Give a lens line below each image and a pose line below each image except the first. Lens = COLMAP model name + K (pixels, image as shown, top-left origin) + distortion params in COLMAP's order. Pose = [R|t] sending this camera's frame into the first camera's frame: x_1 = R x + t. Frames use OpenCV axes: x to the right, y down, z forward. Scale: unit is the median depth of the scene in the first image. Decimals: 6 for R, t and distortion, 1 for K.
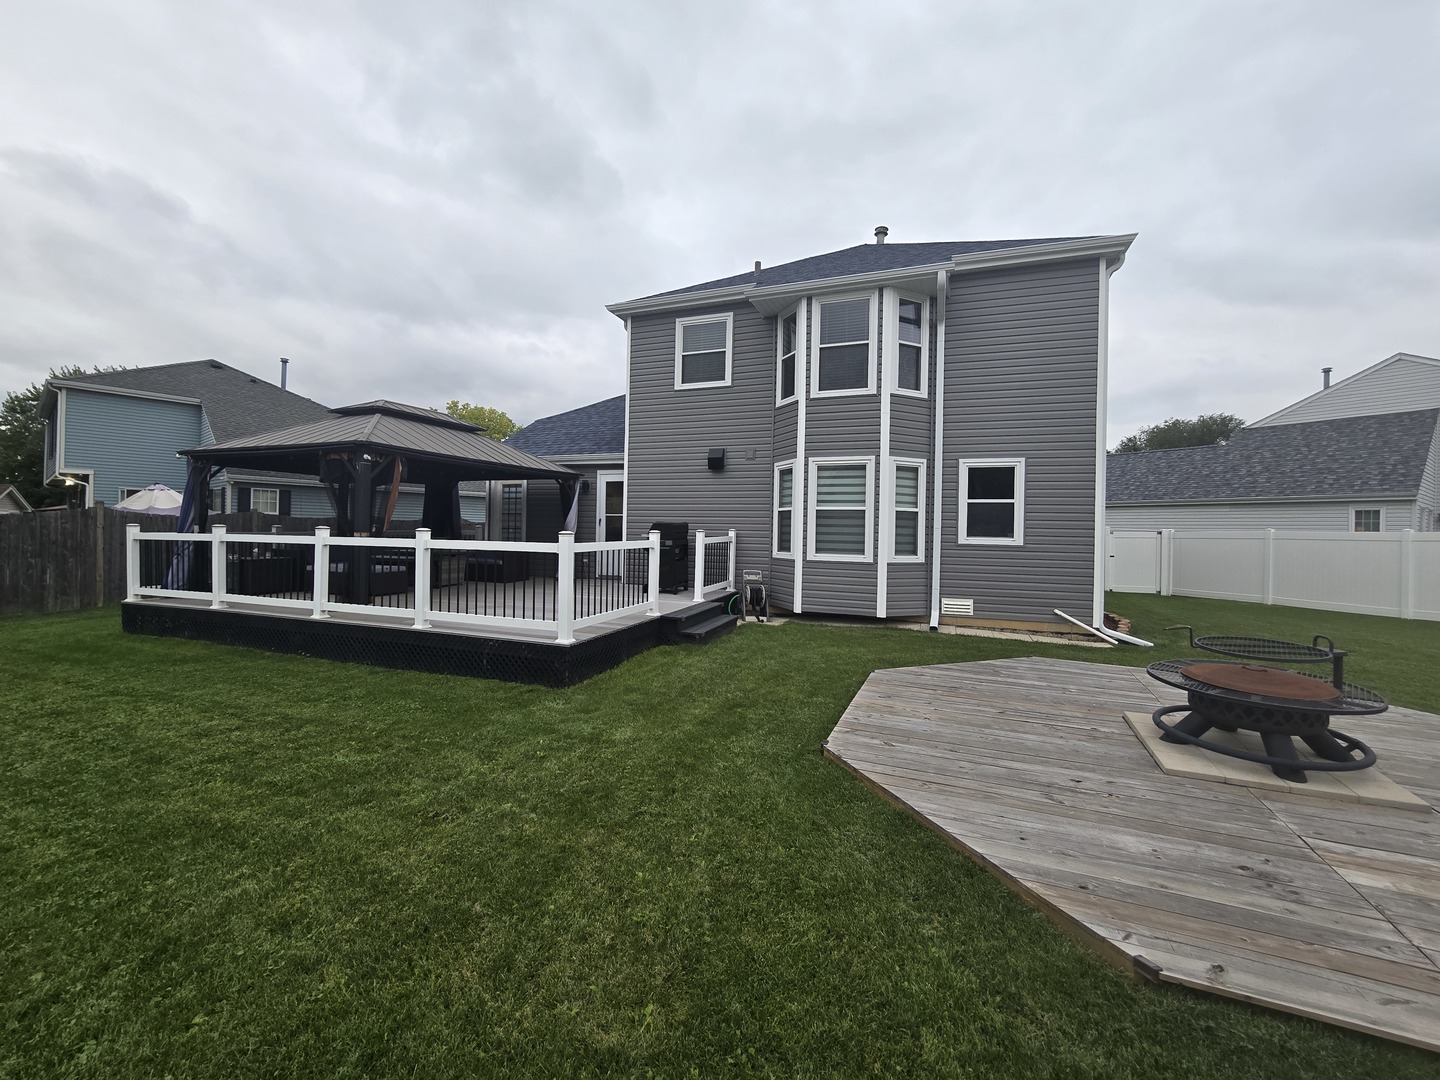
lens RADIAL K [[593.5, 0, 719.7], [0, 593.5, 532.5], [0, 0, 1]] dist [-0.004822, 0.000656]
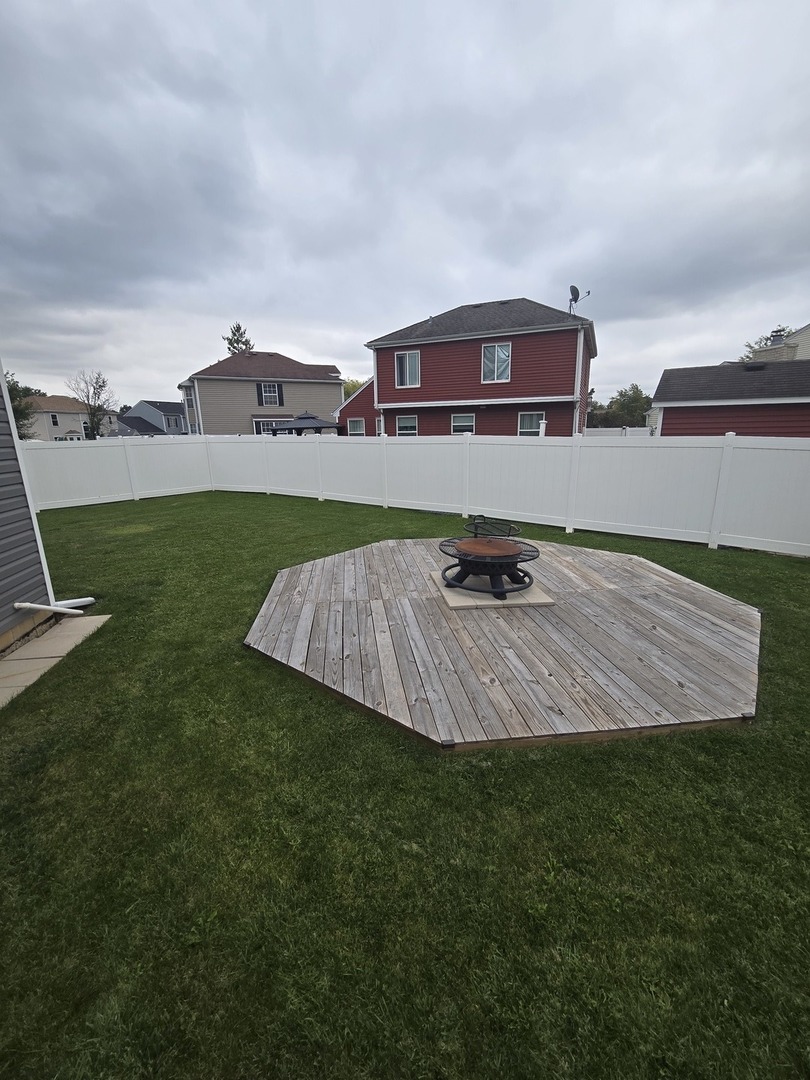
lens RADIAL K [[445.1, 0, 412.2], [0, 445.1, 537.5], [0, 0, 1]] dist [-0.004822, 0.000656]
pose [[-0.525750, -0.214233, 0.823220, -0.030767], [0.006945, 0.966653, 0.255995, -0.053761], [-0.850611, 0.140307, -0.506730, 0.824064]]
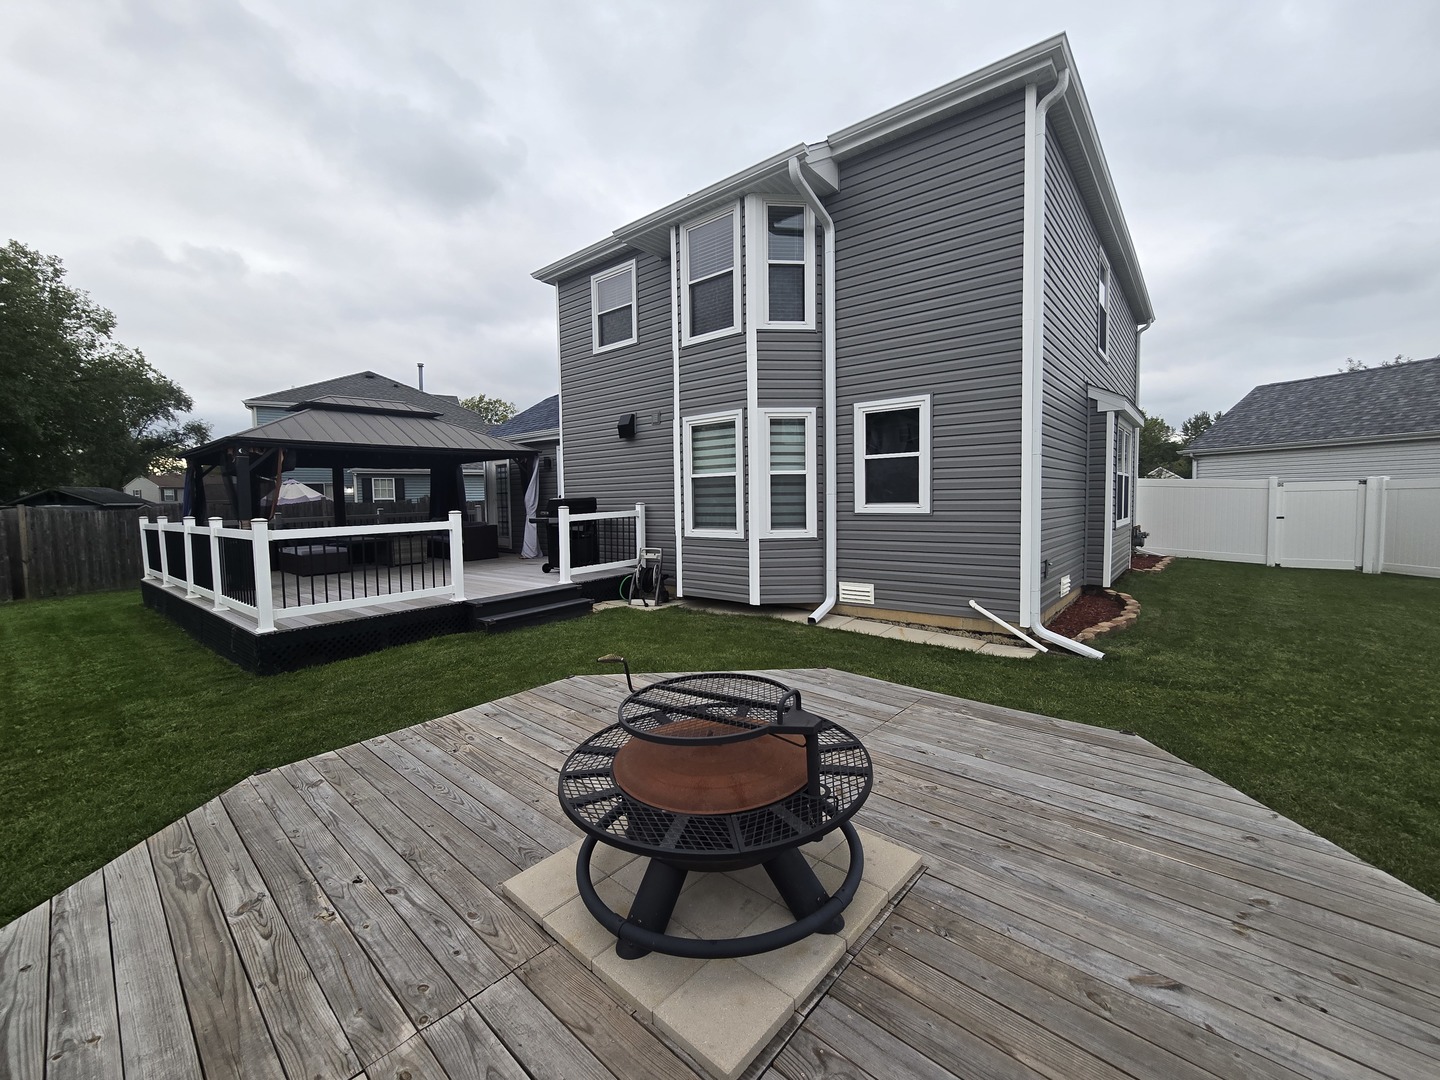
lens RADIAL K [[592.8, 0, 720.2], [0, 592.8, 530.4], [0, 0, 1]] dist [0.003040, 0.000105]
pose [[0.945700, -0.018882, -0.324493, 0.486820], [0.035079, 0.998409, 0.044139, 0.001120], [0.323143, -0.053125, 0.944858, 0.202650]]
